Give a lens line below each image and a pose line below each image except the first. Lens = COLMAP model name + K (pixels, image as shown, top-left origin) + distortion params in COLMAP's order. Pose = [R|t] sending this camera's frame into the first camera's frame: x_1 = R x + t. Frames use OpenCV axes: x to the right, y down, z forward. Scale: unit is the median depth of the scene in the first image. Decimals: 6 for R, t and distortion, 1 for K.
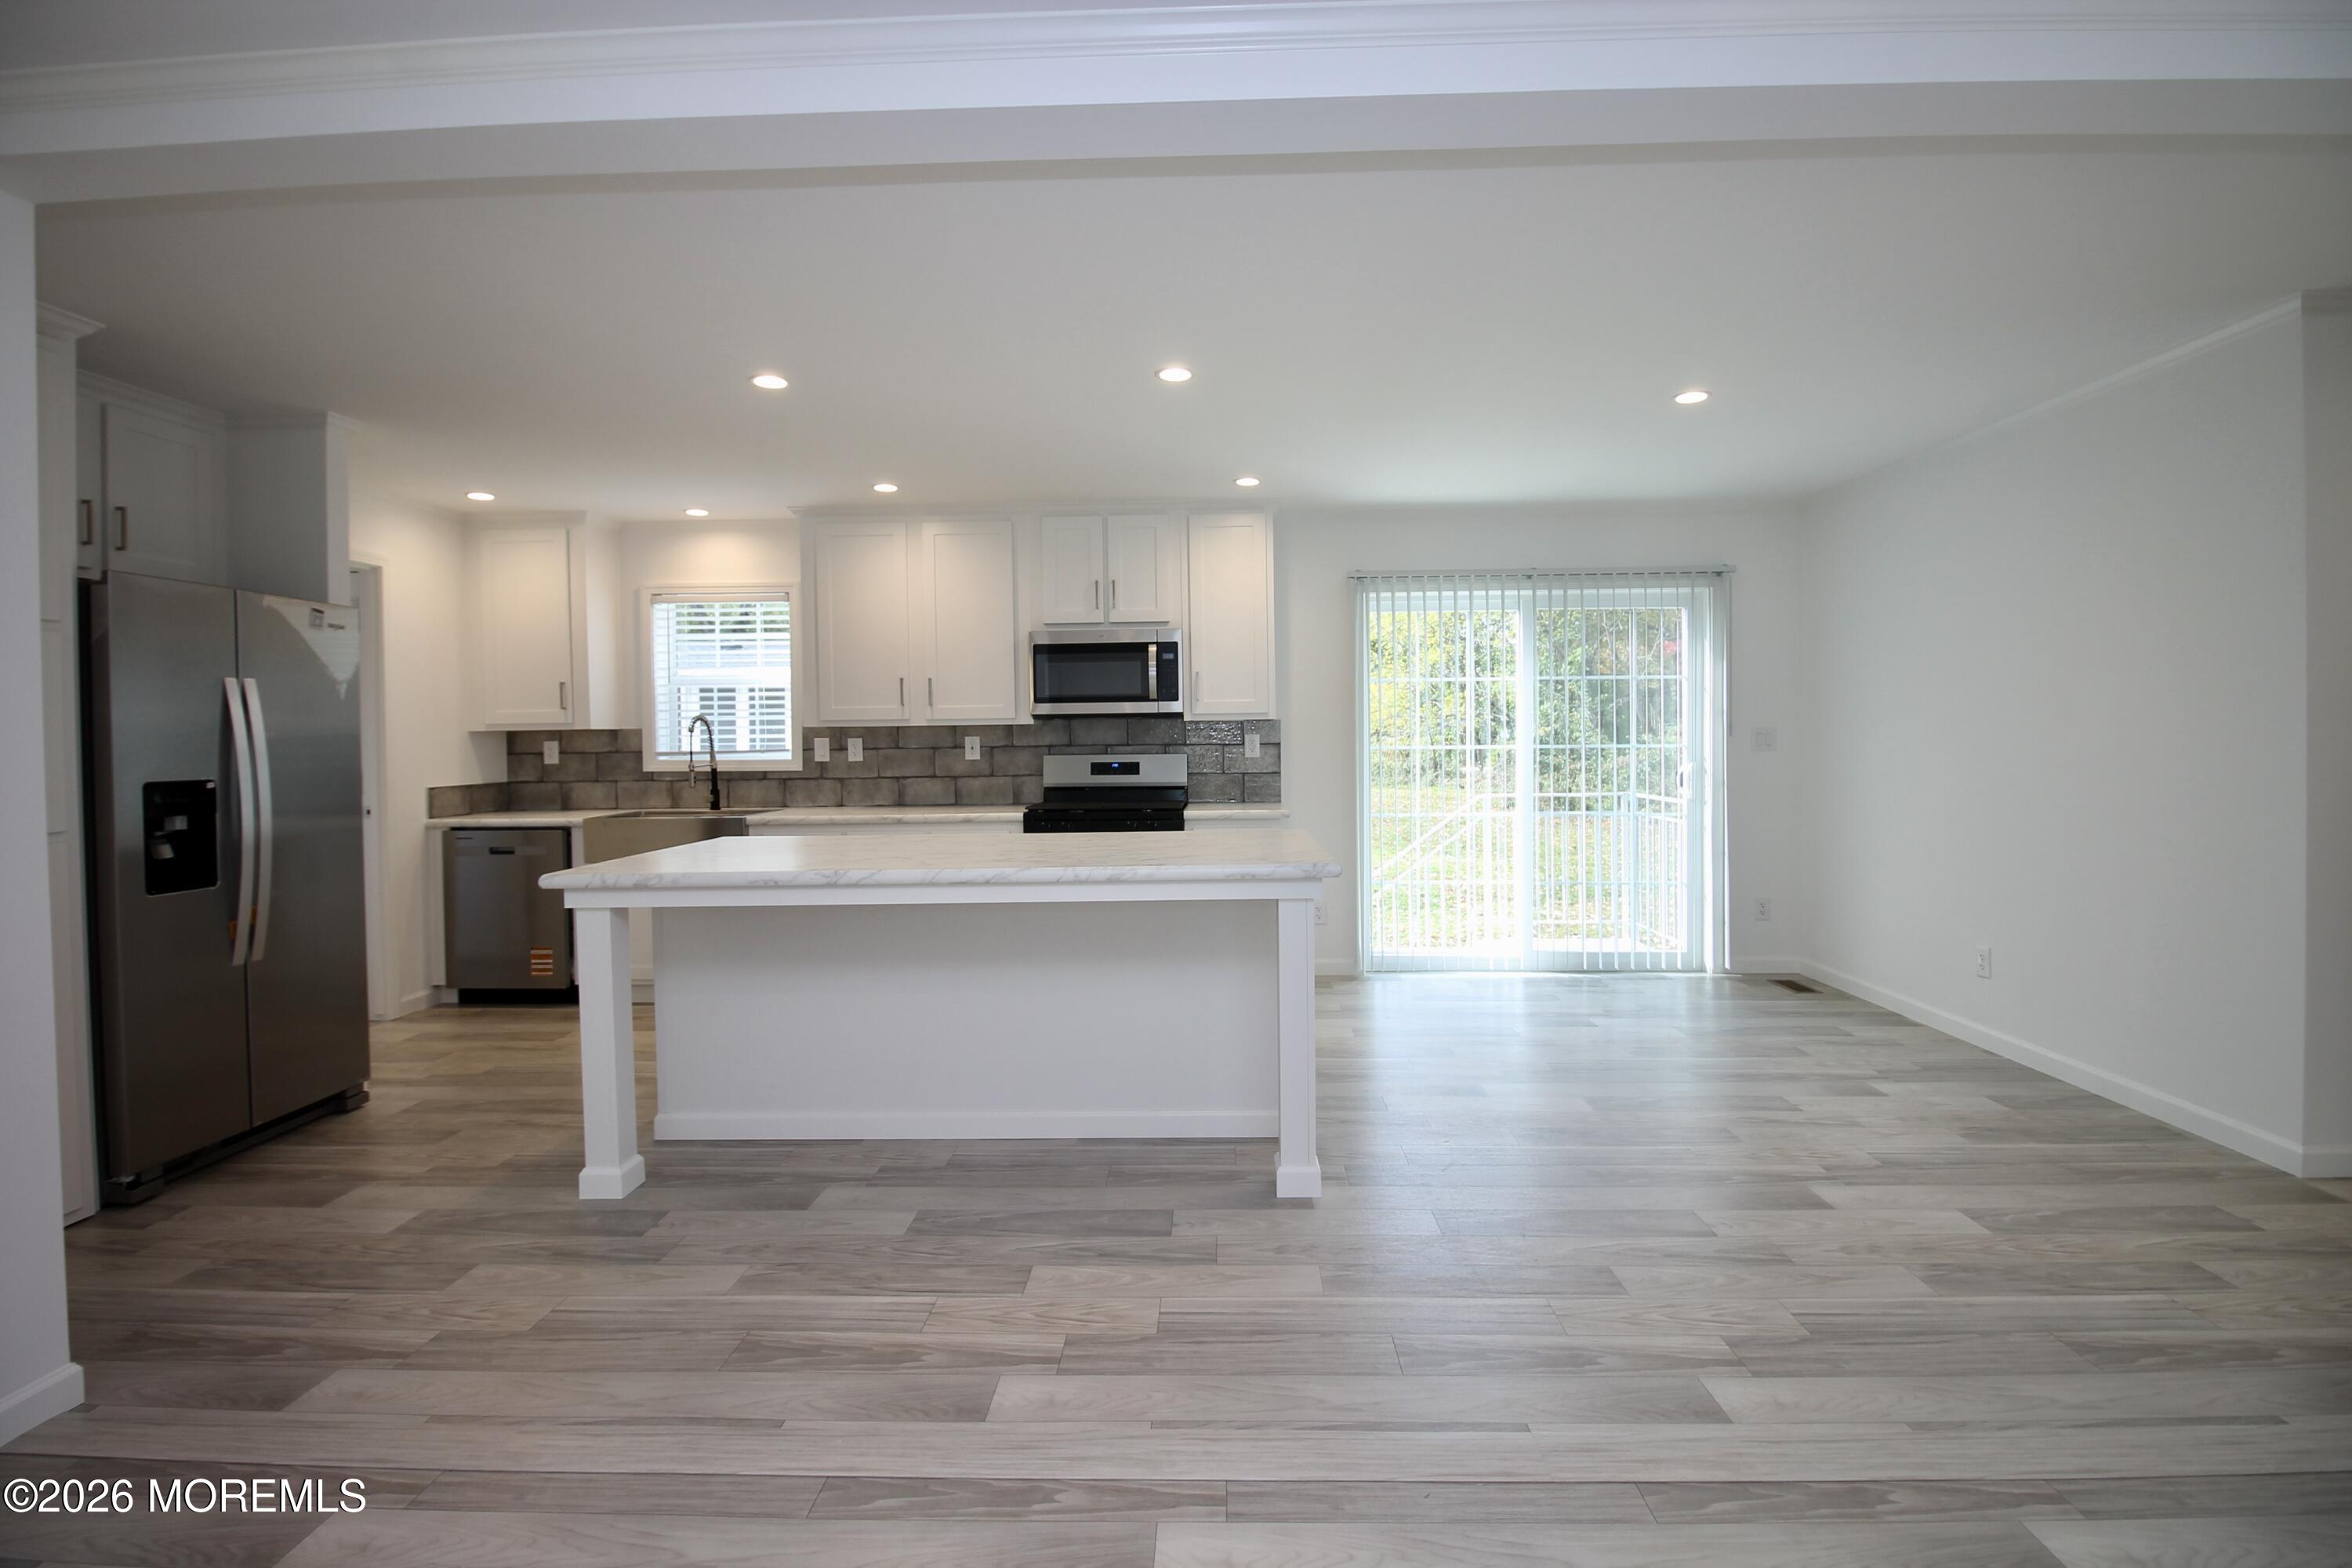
lens RADIAL K [[1103.7, 0, 1190.1], [0, 1103.7, 757.0], [0, 0, 1]] dist [-0.001663, -0.011388]
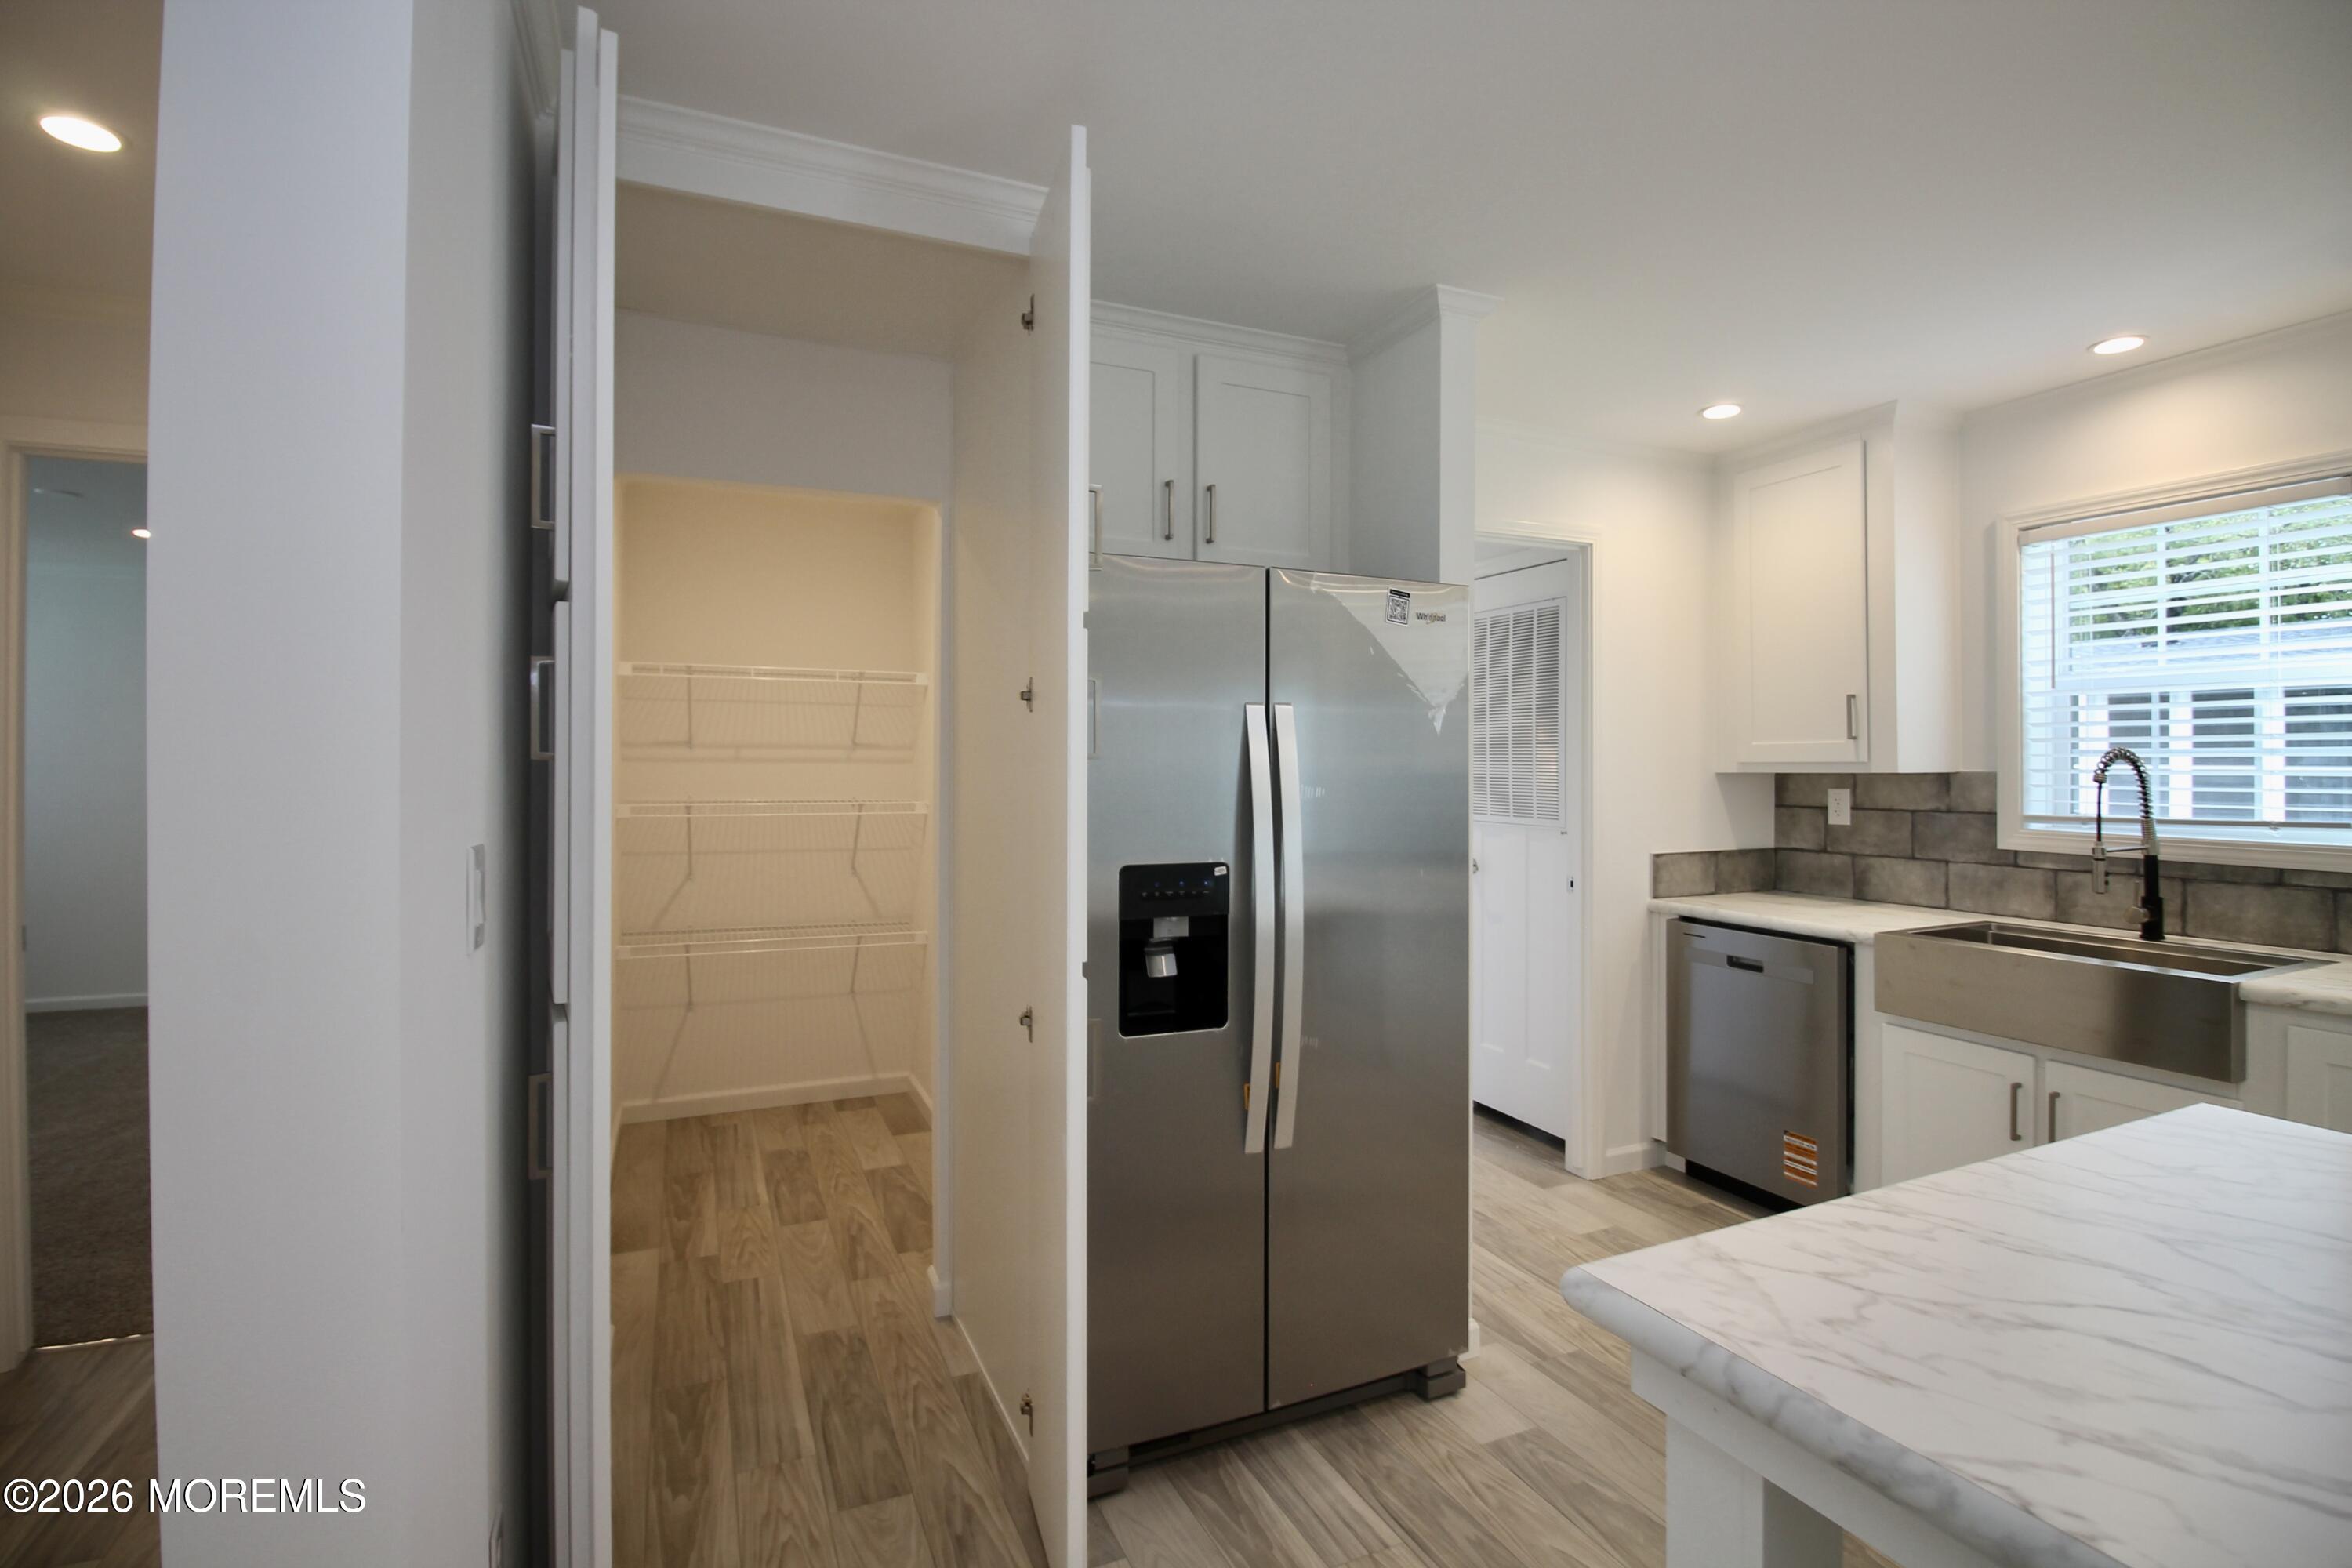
lens RADIAL K [[1103.7, 0, 1172.7], [0, 1103.7, 758.1], [0, 0, 1]] dist [-0.001663, -0.011388]
pose [[0.432965, 0.005220, -0.901396, -0.181712], [-0.022056, 0.999745, -0.004805, -0.021397], [0.901141, 0.021962, 0.432970, 0.394825]]
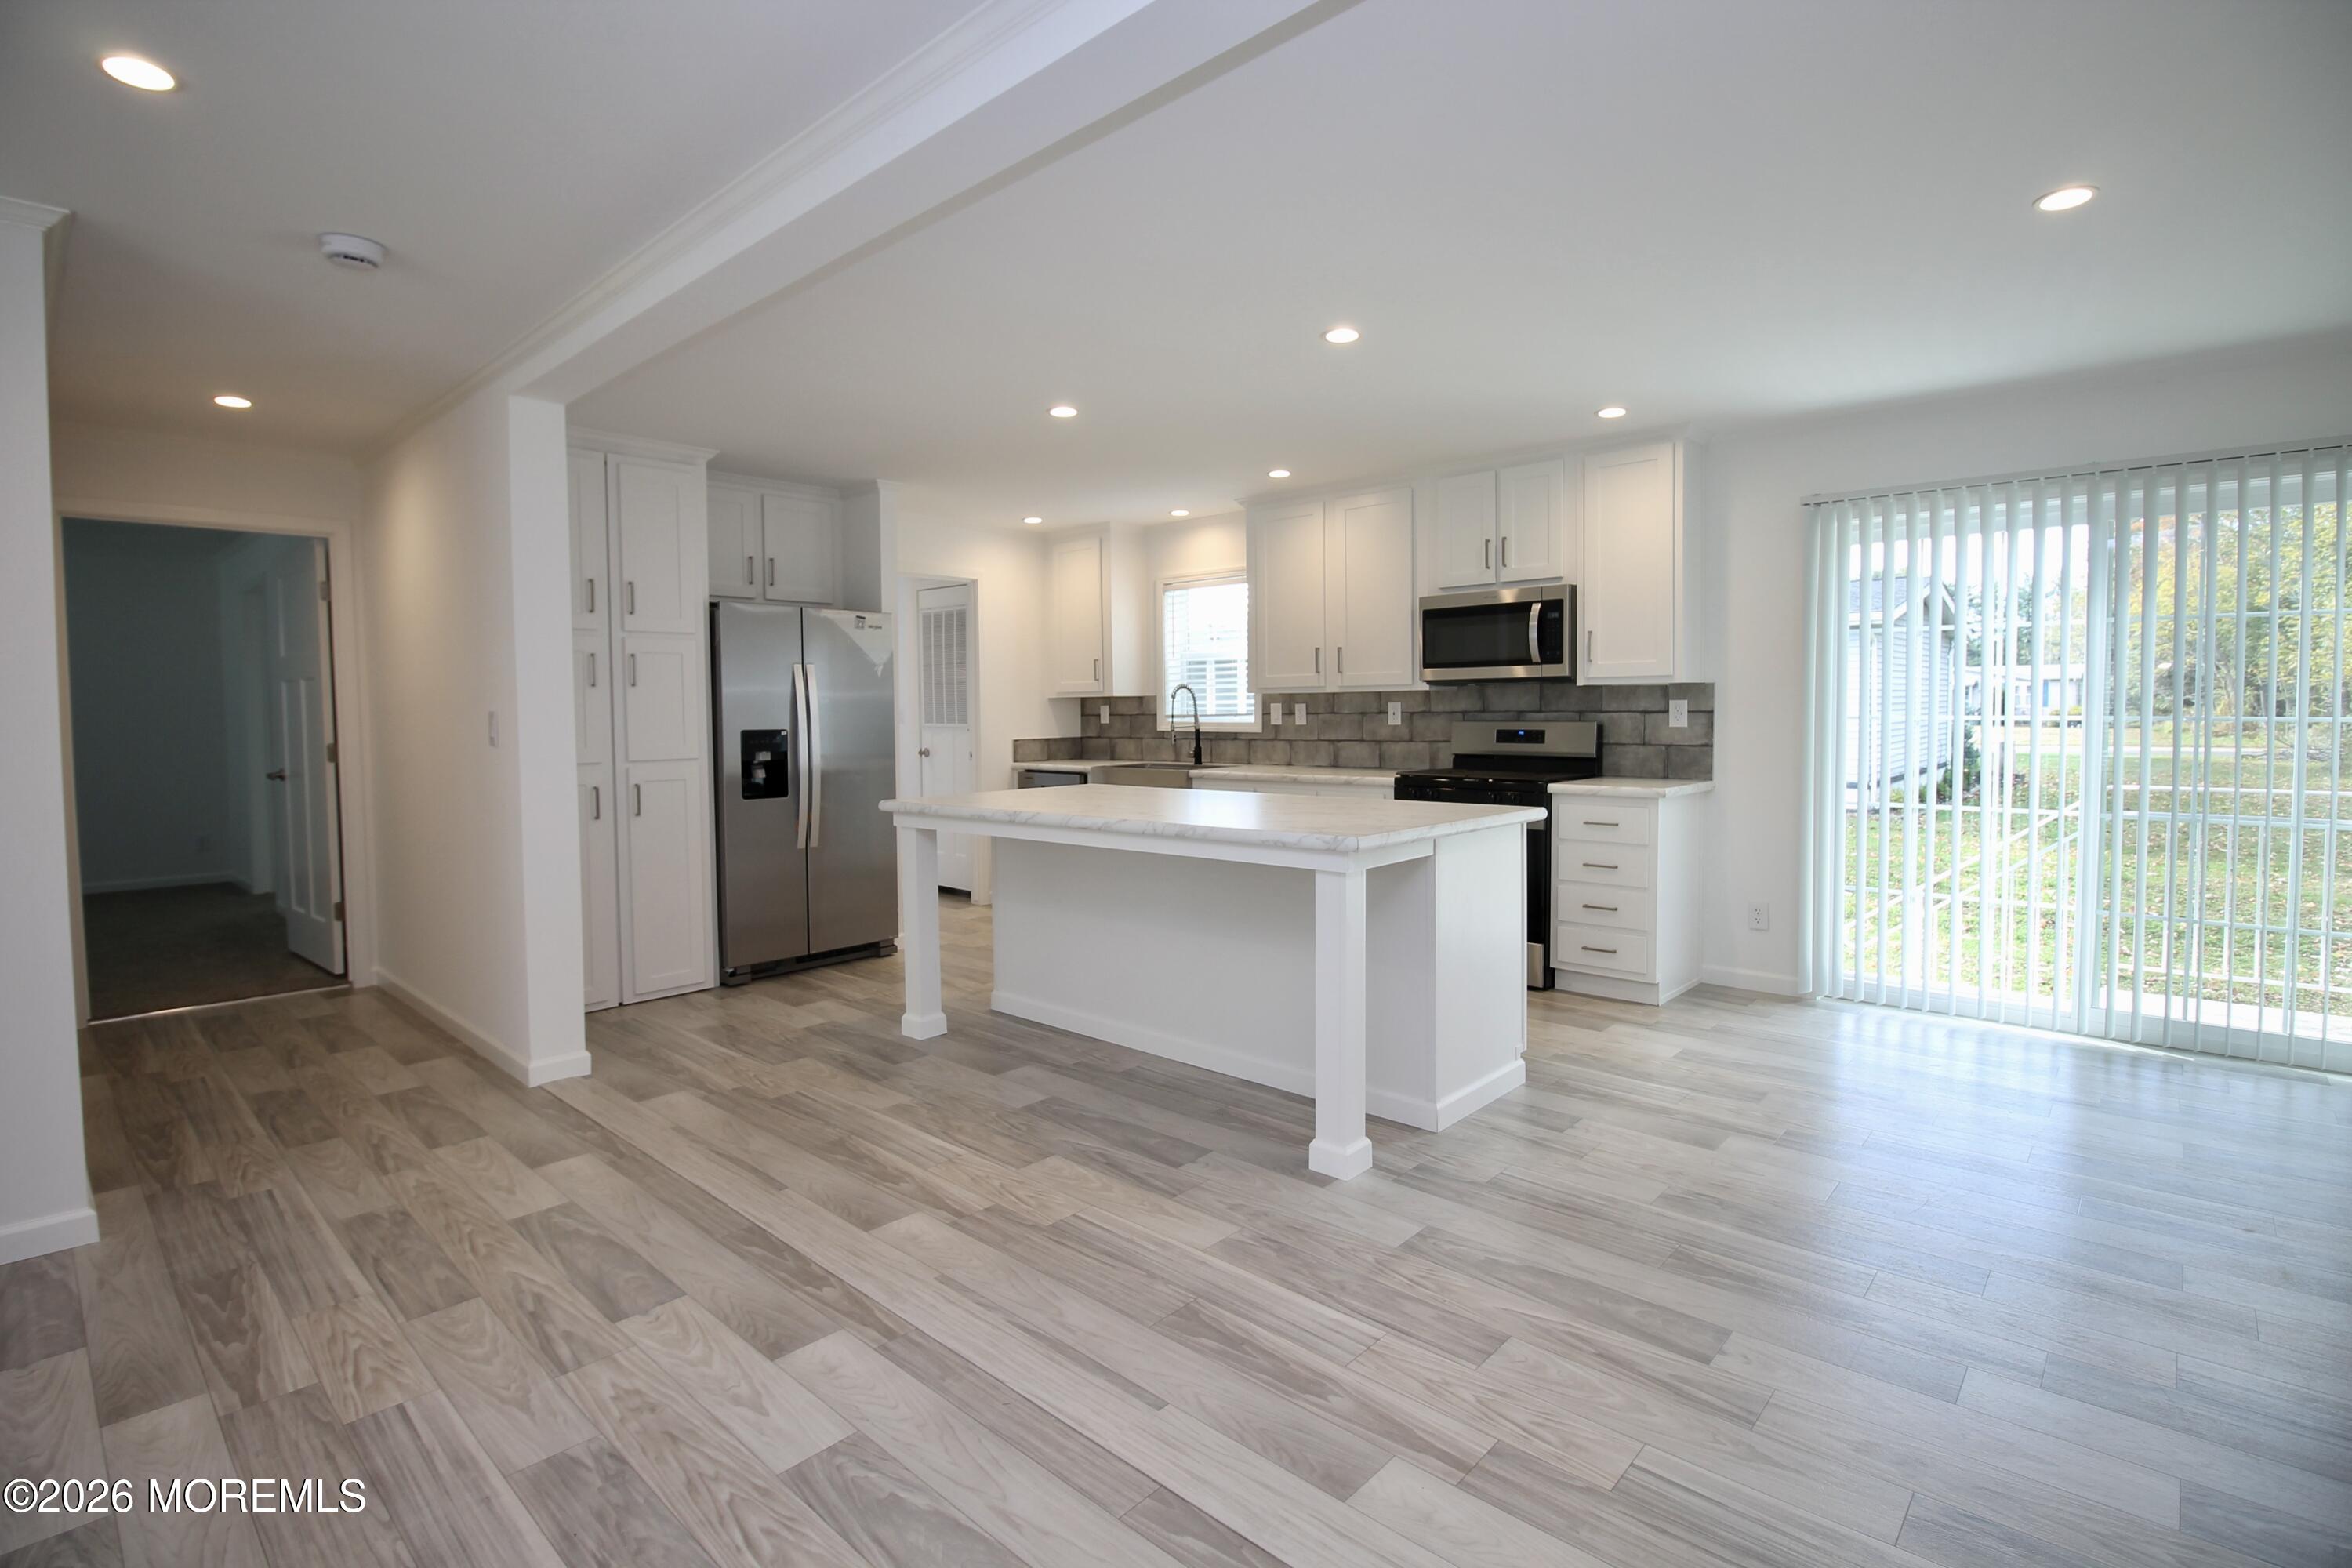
lens RADIAL K [[1103.7, 0, 1181.4], [0, 1103.7, 757.5], [0, 0, 1]] dist [-0.001663, -0.011388]
pose [[0.760296, 0.033971, -0.648688, 0.327339], [-0.012464, 0.999211, 0.037720, -0.003523], [0.649457, -0.020593, 0.760119, 0.093540]]
